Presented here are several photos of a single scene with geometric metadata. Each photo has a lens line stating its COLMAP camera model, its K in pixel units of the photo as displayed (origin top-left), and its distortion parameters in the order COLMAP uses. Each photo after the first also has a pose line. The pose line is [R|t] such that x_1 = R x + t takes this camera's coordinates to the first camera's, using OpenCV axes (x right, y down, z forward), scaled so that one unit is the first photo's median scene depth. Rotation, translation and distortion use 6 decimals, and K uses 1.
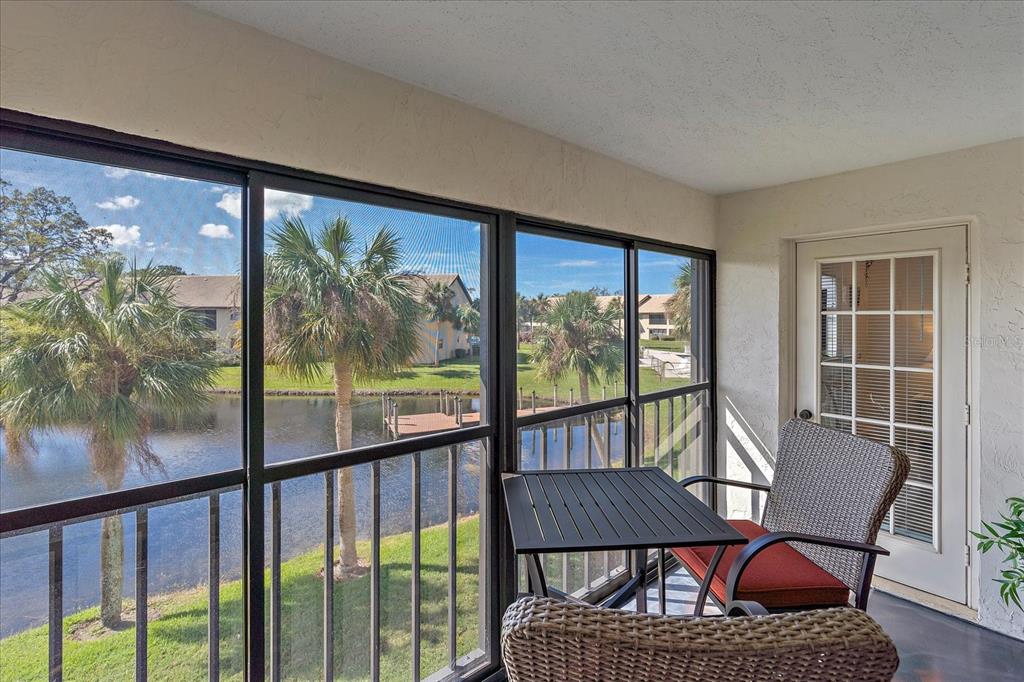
lens RADIAL K [[477.0, 0, 510.1], [0, 477.0, 319.3], [0, 0, 1]] dist [-0.004035, -0.000256]
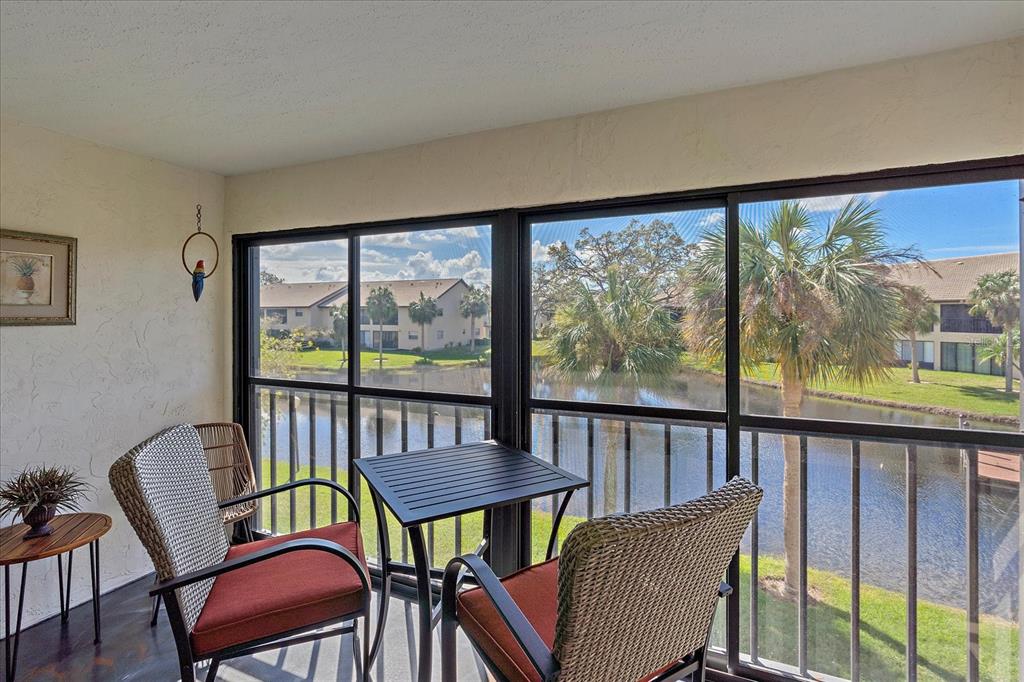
lens RADIAL K [[477.0, 0, 510.1], [0, 477.0, 319.3], [0, 0, 1]] dist [-0.004035, -0.000256]
pose [[0.435205, 0.003214, -0.900326, 0.266977], [0.001531, 0.999990, 0.004309, 0.007321], [0.900330, -0.003254, 0.435196, 0.137373]]
